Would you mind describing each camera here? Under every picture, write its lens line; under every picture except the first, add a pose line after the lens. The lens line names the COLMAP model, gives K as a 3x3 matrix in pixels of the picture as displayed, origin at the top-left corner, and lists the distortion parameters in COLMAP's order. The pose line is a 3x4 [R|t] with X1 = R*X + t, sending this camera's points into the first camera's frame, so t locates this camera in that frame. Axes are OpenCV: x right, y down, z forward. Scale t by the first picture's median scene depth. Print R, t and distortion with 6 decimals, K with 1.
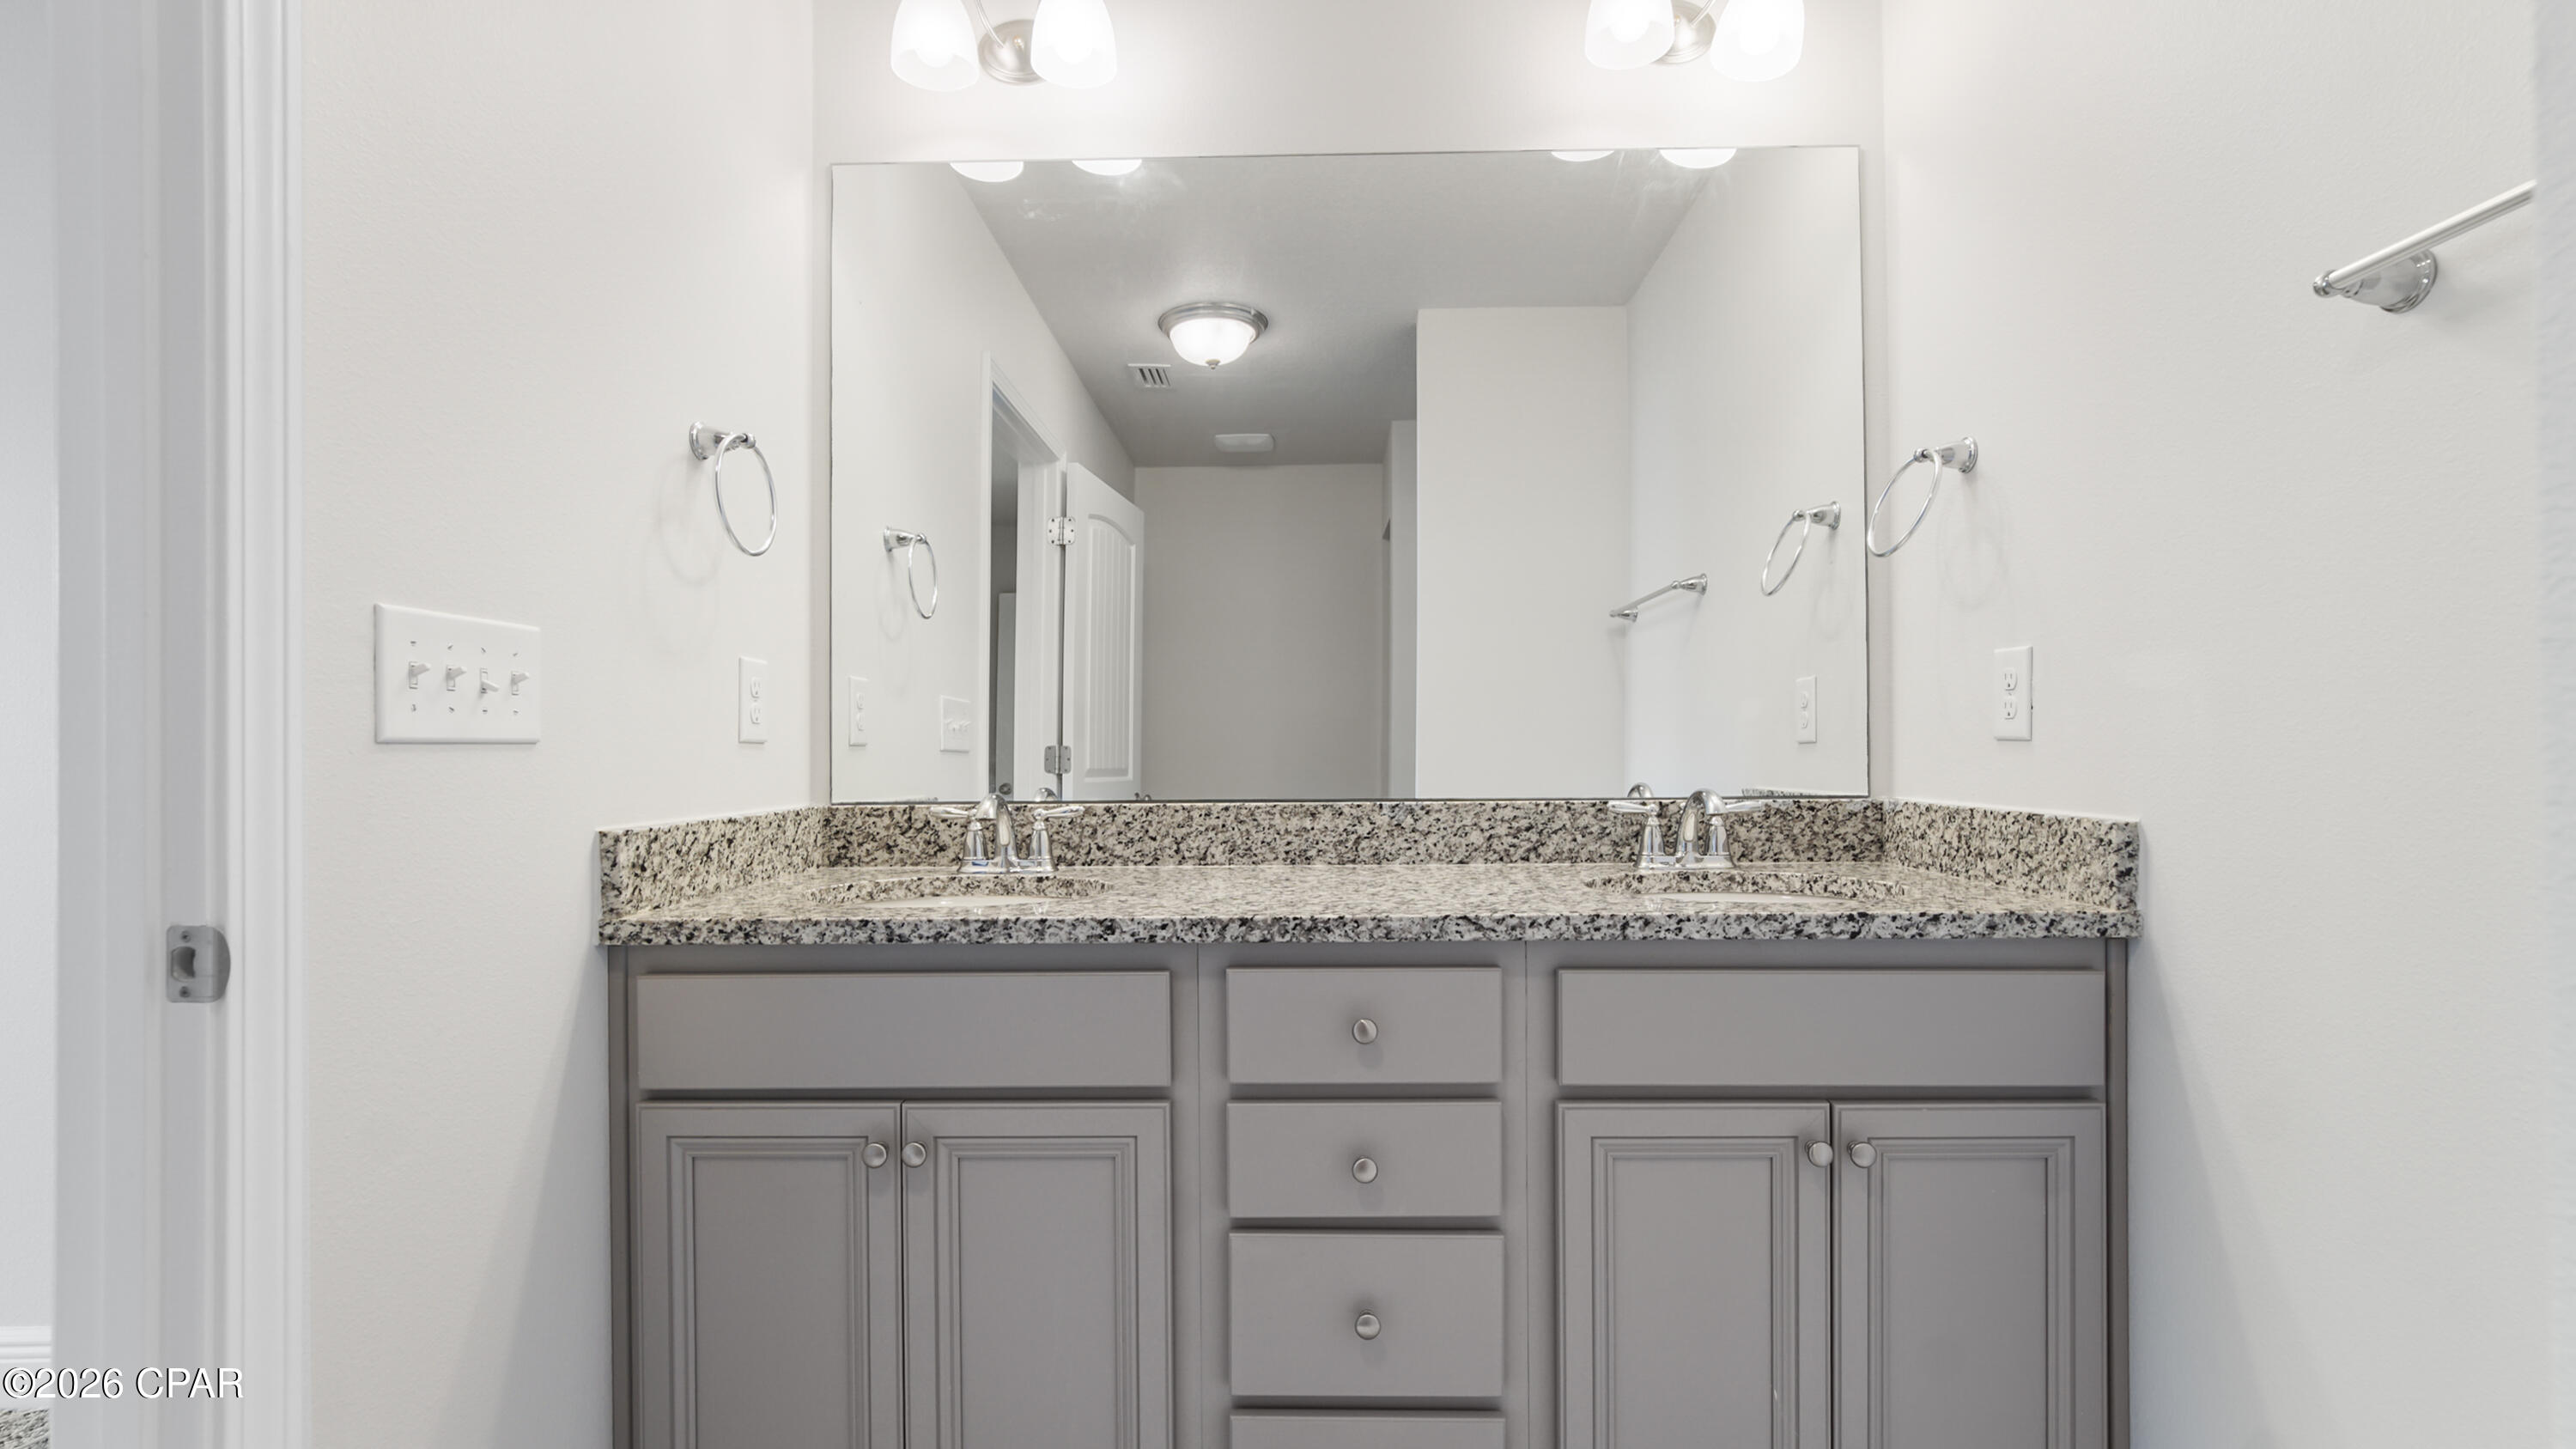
lens RADIAL K [[1155.1, 0, 1292.6], [0, 1155.1, 738.6], [0, 0, 1]] dist [-0.016945, 0.000333]
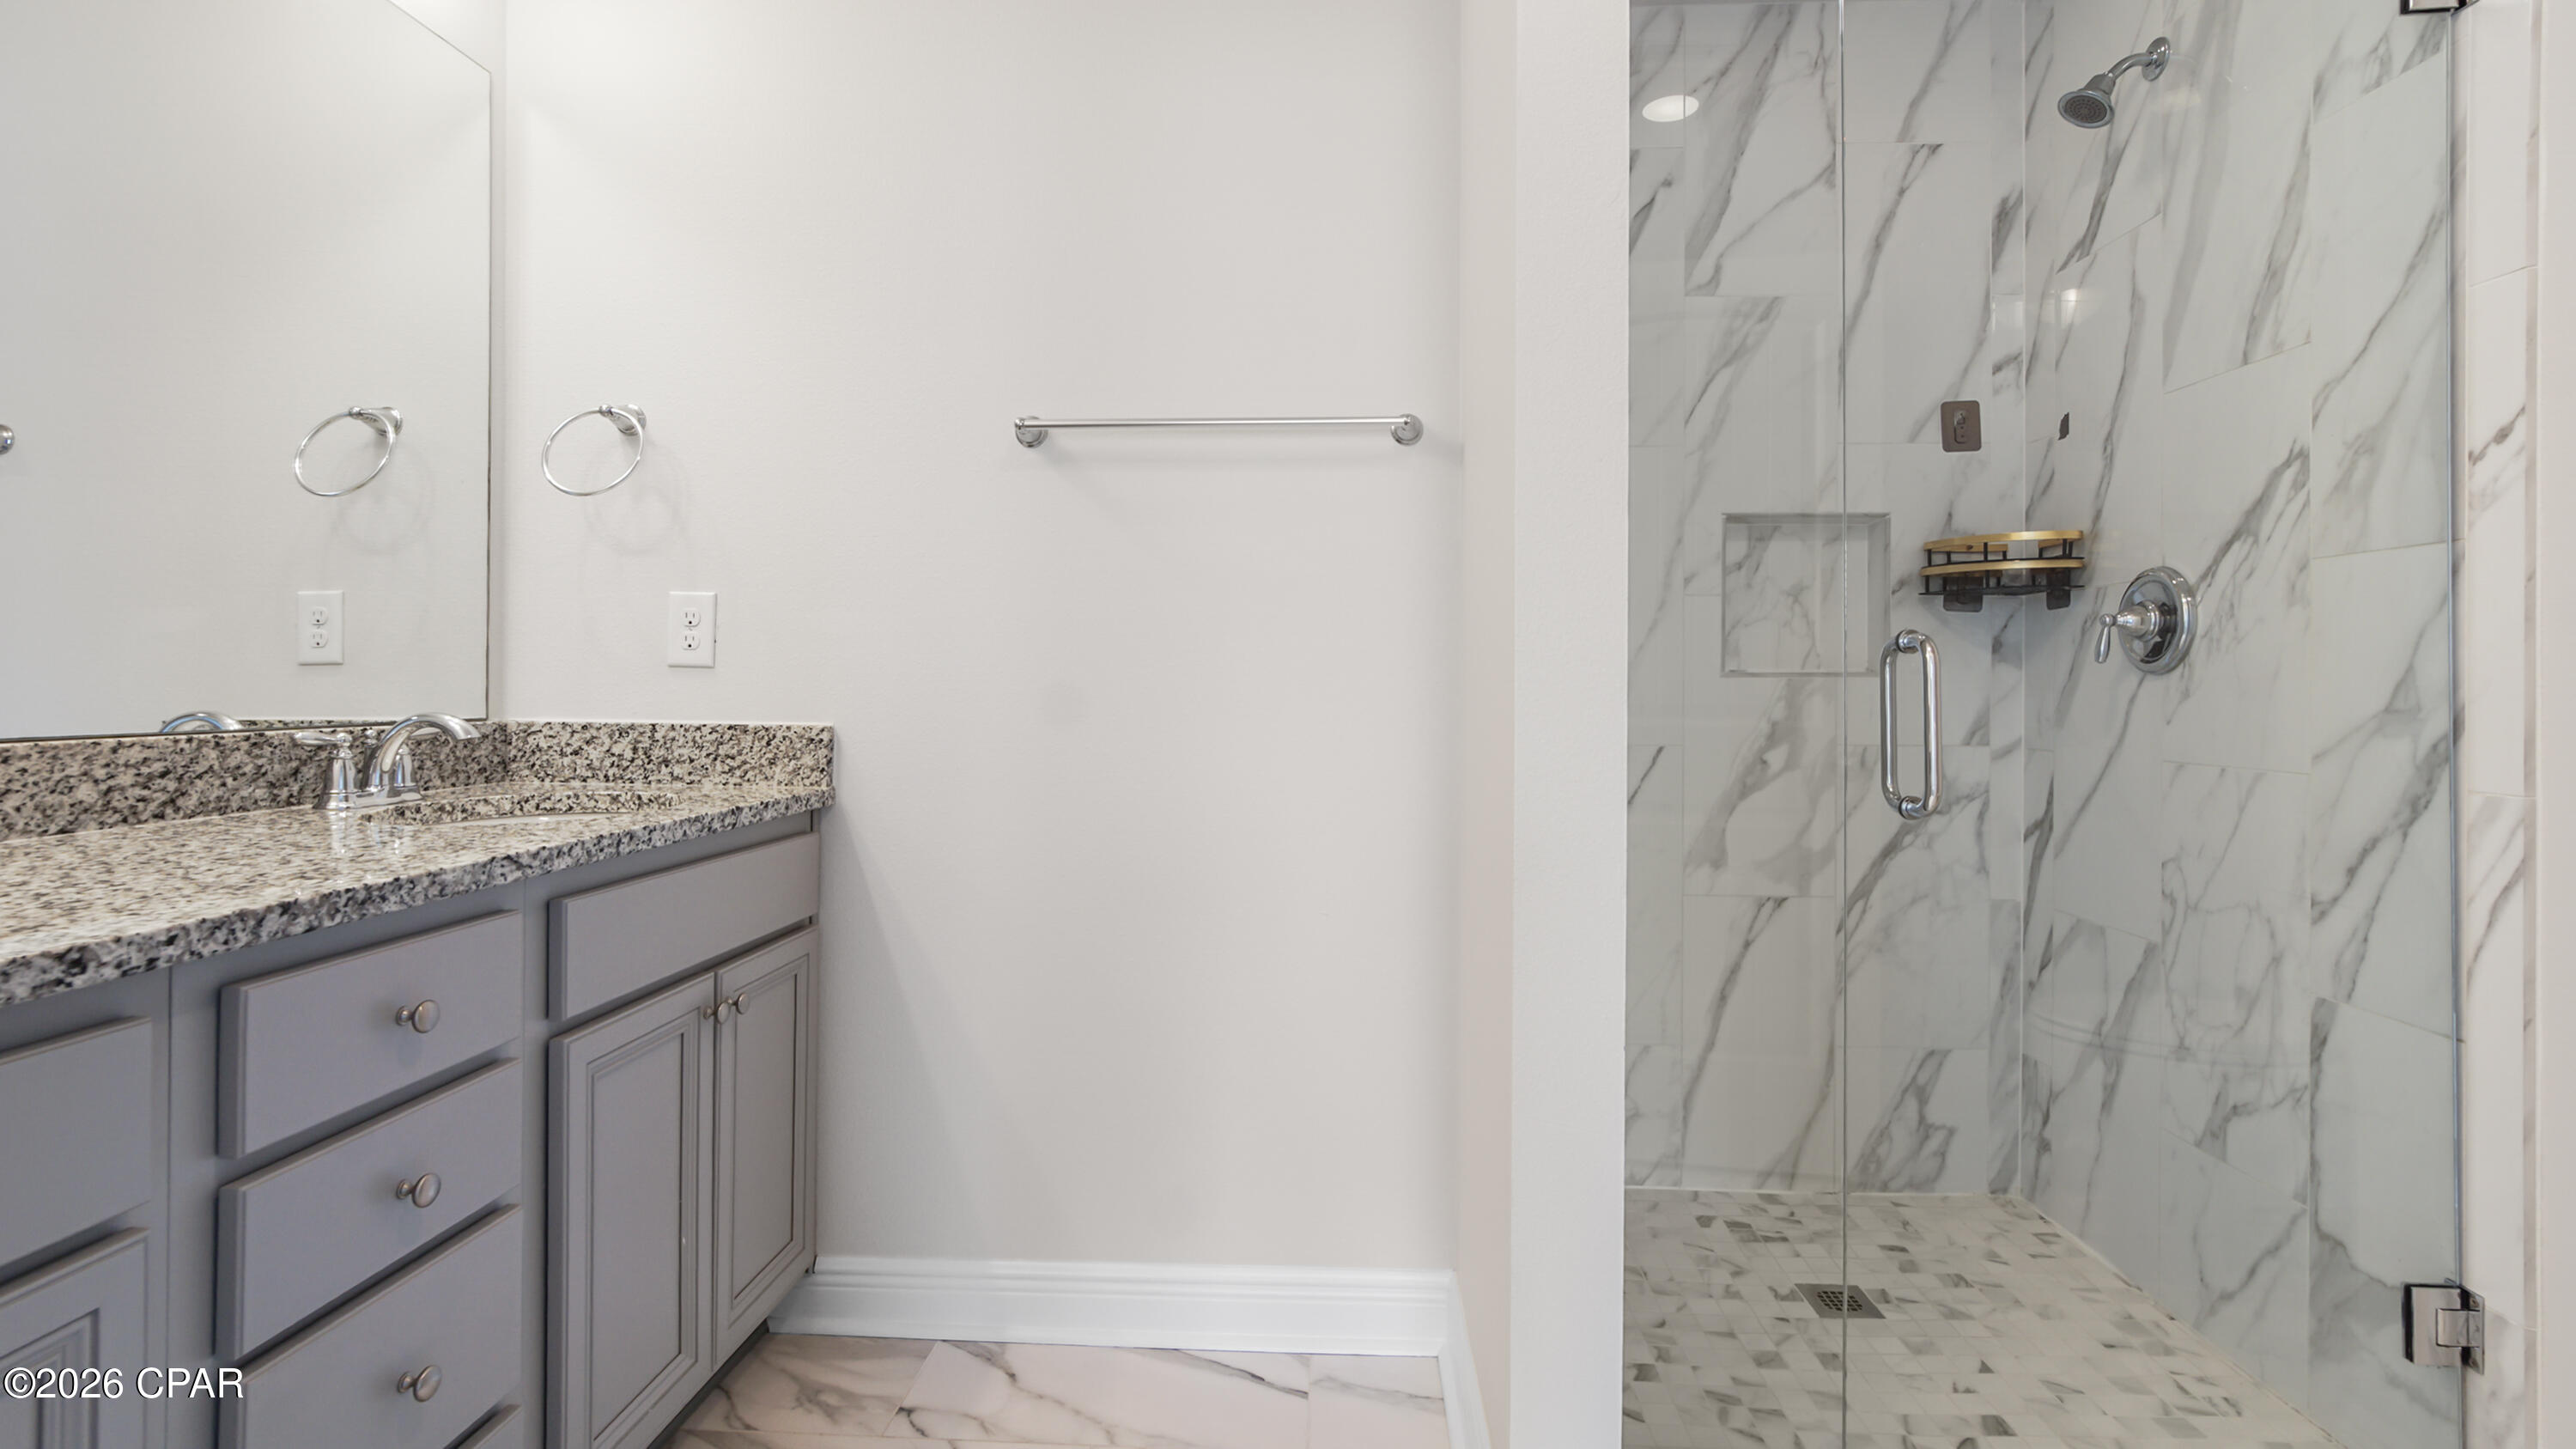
lens RADIAL K [[1162.2, 0, 1290.7], [0, 1162.2, 675.1], [0, 0, 1]] dist [0.001048, 0.000511]
pose [[0.036304, 0.012175, 0.999267, -0.604385], [-0.018108, 0.999770, -0.011523, 0.013068], [-0.999177, -0.017676, 0.036516, 0.312790]]
